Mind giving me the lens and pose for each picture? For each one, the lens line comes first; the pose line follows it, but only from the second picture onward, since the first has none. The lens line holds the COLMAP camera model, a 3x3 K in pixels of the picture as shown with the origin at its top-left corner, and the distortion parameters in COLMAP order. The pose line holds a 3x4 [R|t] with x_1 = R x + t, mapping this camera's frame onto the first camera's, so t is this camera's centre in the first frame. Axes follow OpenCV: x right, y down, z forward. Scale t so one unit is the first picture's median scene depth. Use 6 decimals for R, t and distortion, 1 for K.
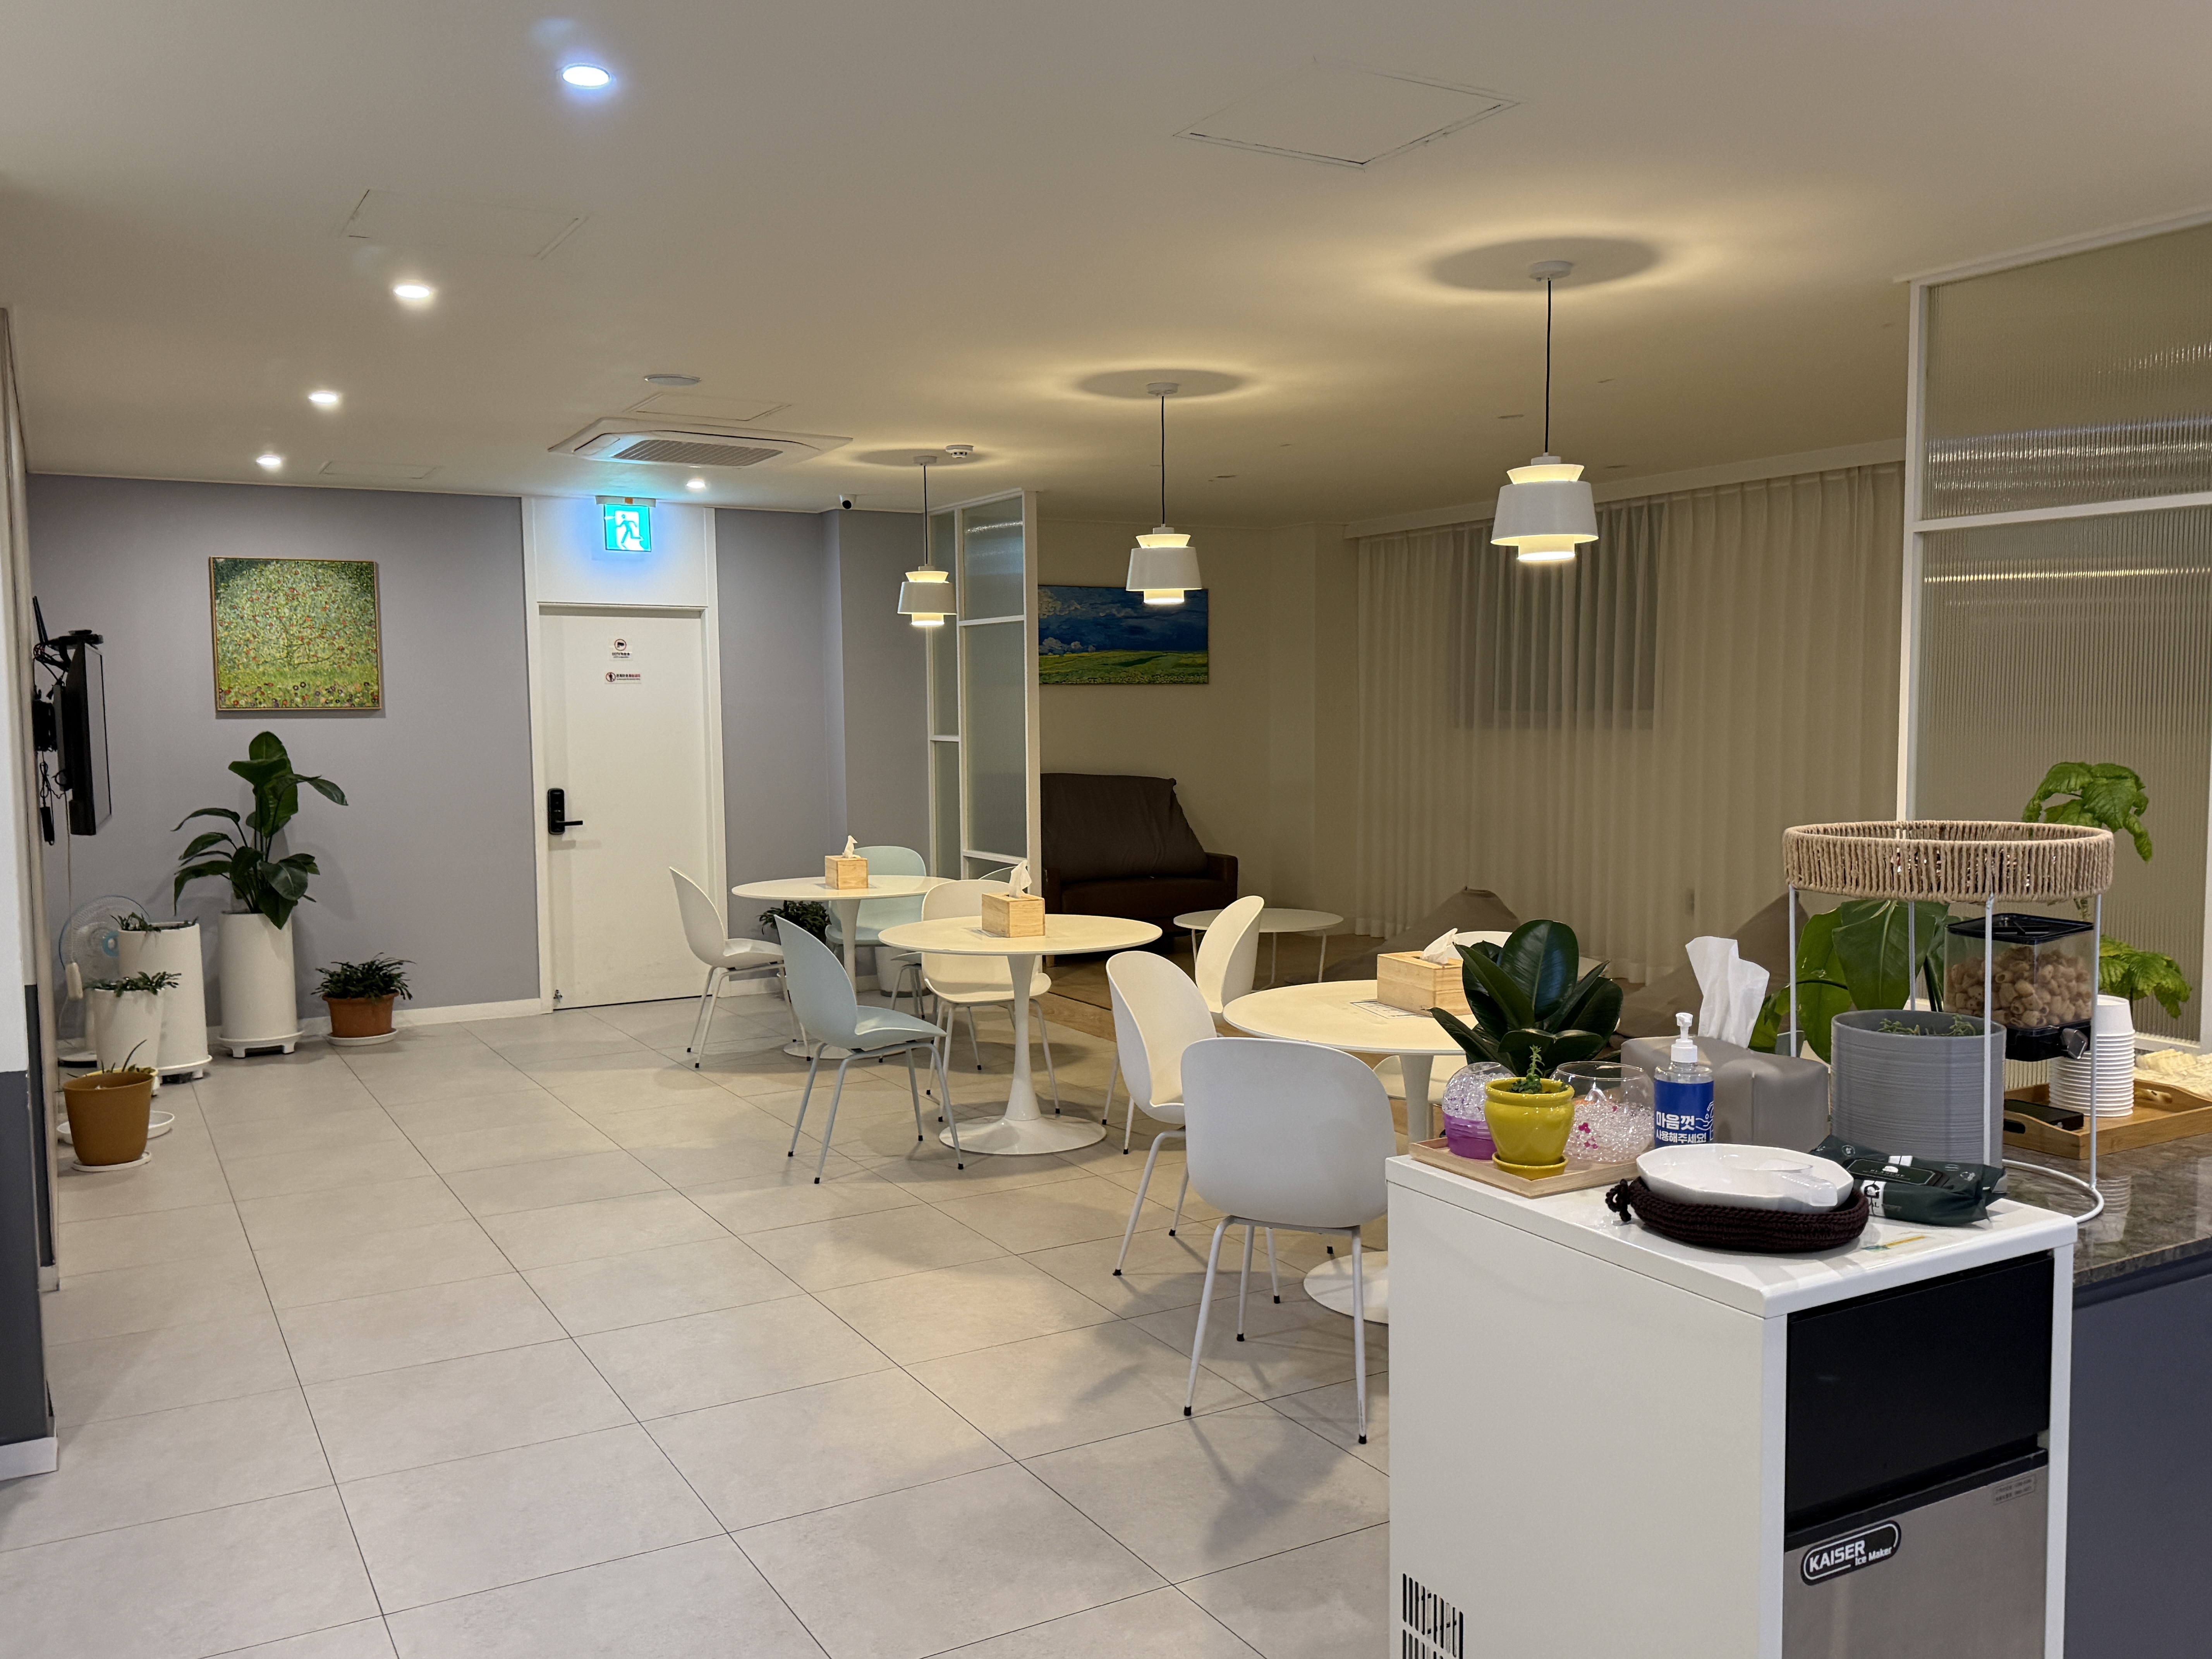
lens RADIAL K [[1766.6, 0, 1106.9], [0, 1766.6, 883.2], [0, 0, 1]] dist [0.006595, -0.010728]
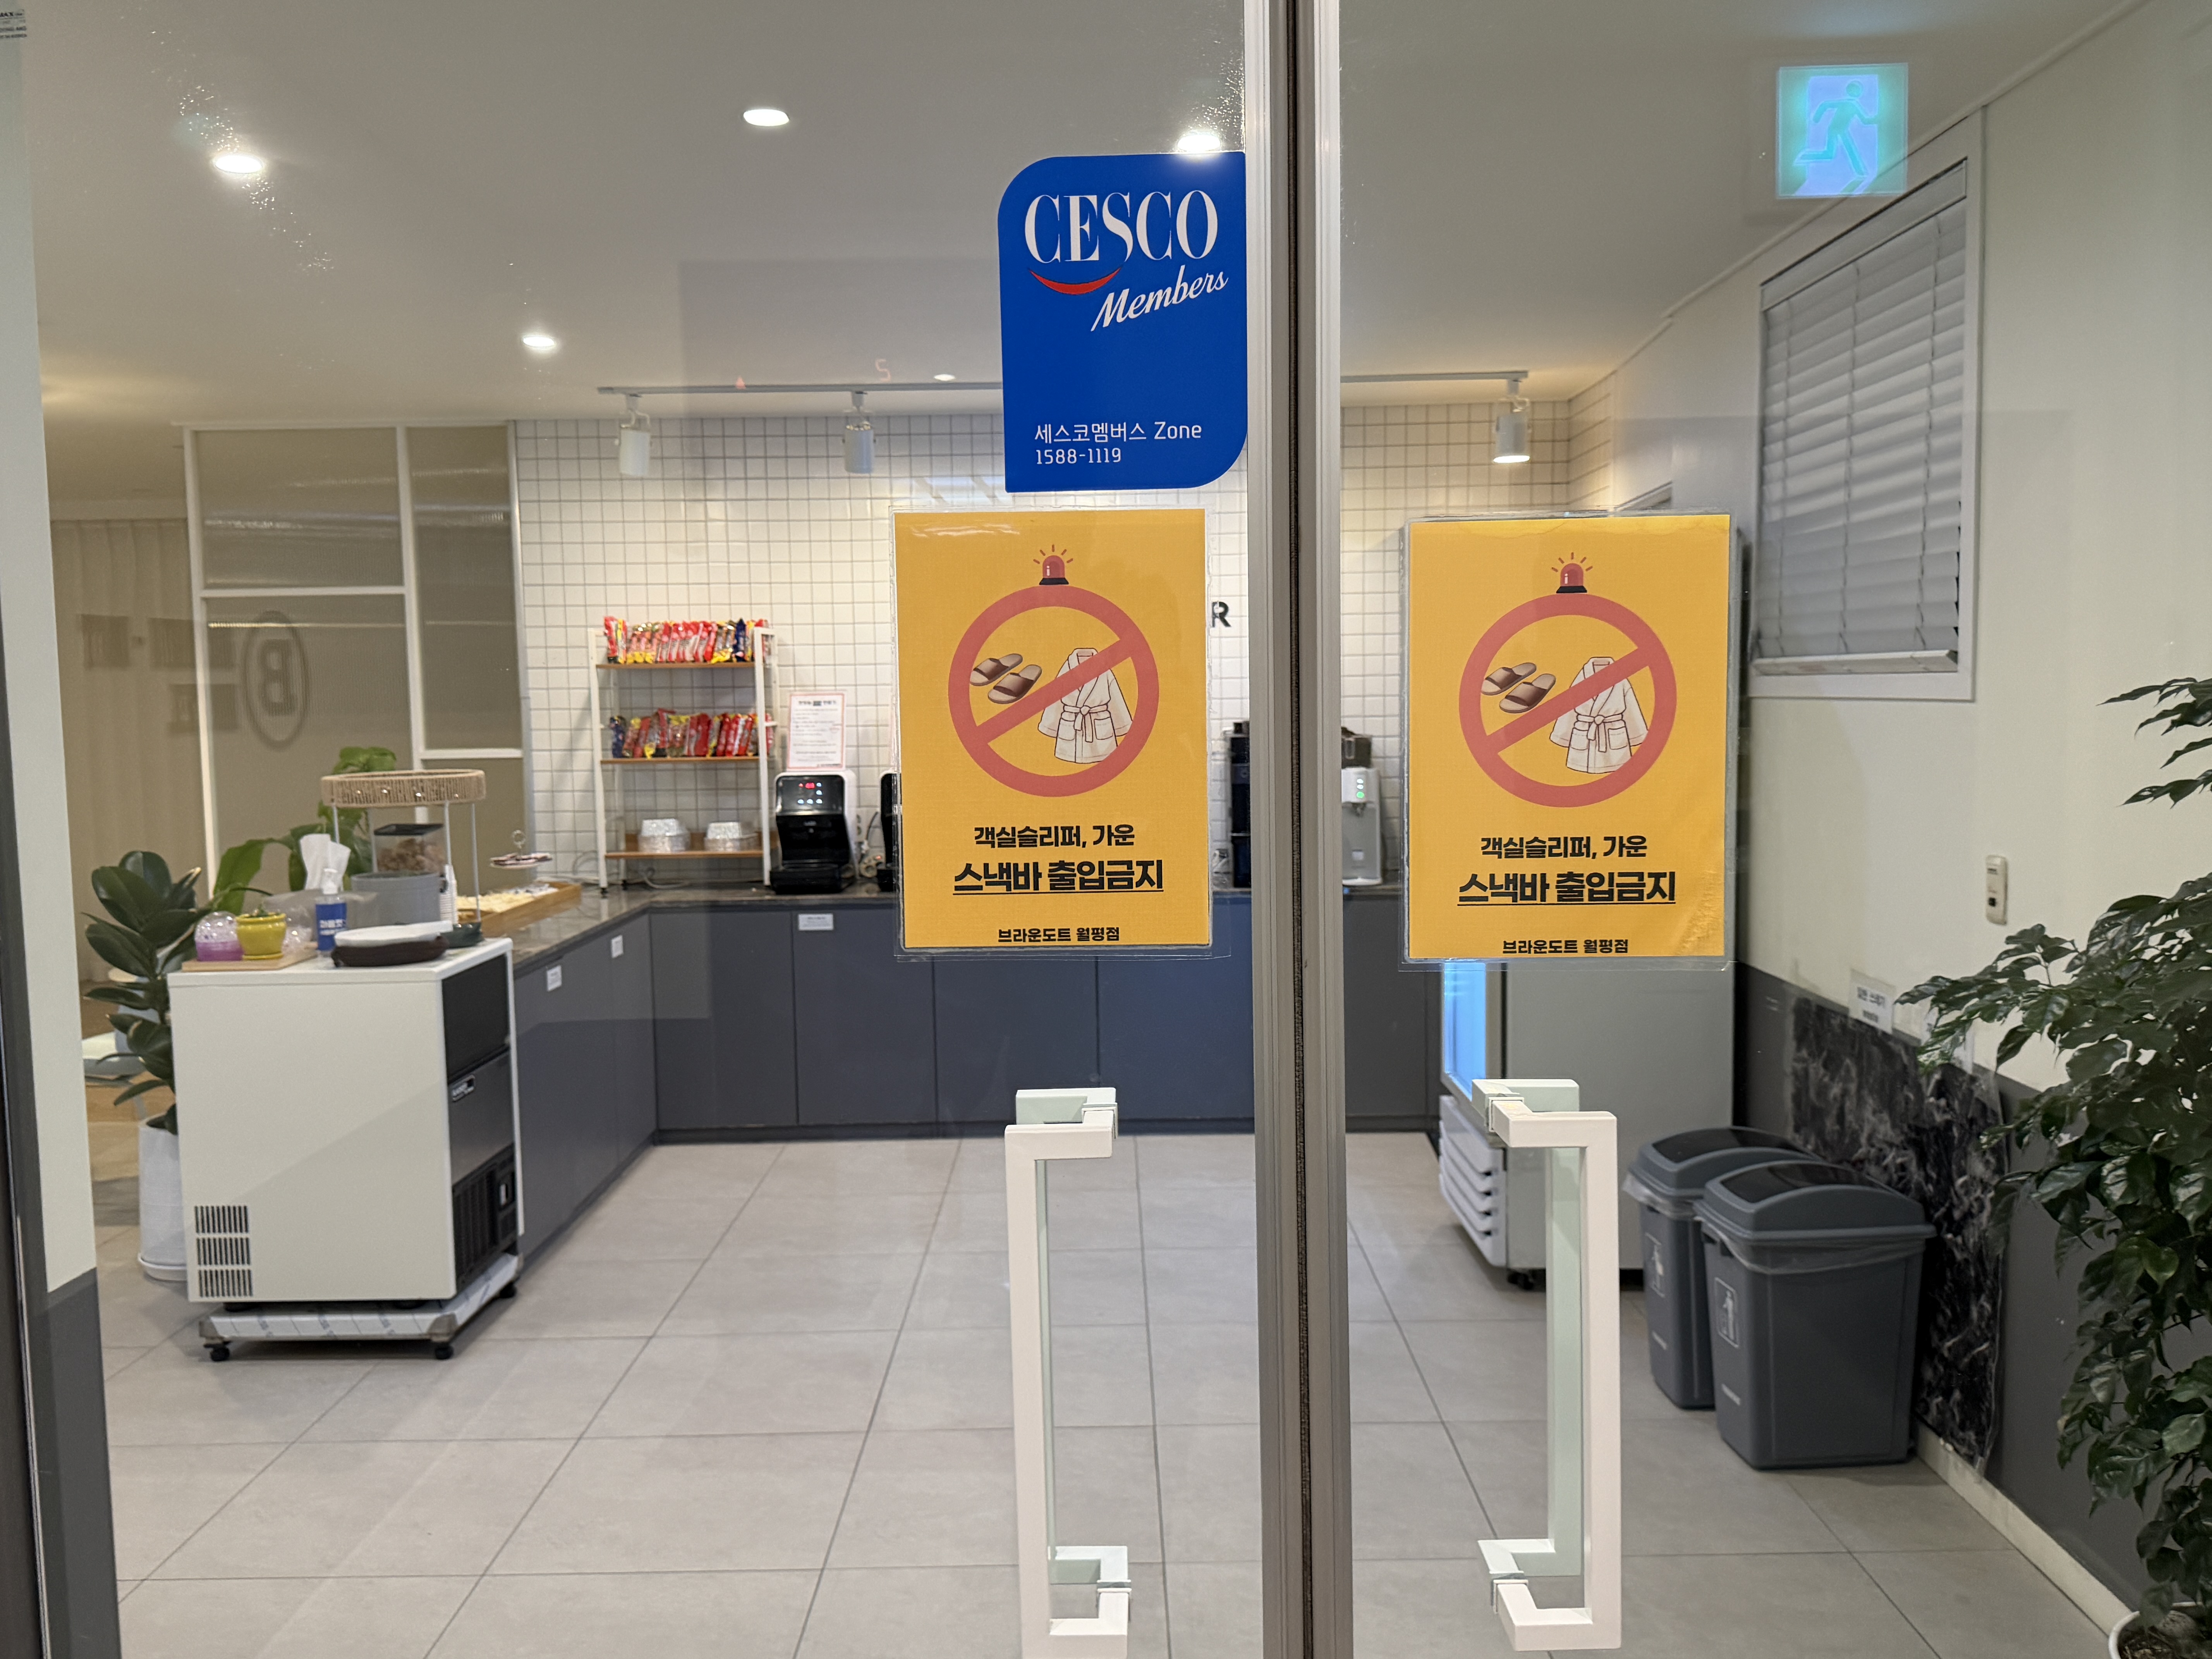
lens RADIAL K [[1794.0, 0, 1103.0], [0, 1794.0, 863.9], [0, 0, 1]] dist [0.044766, -0.093180]
pose [[0.469590, -0.077455, 0.879481, -0.994182], [0.091283, 0.995065, 0.038894, 0.066230], [-0.878153, 0.062017, 0.474342, -0.679786]]
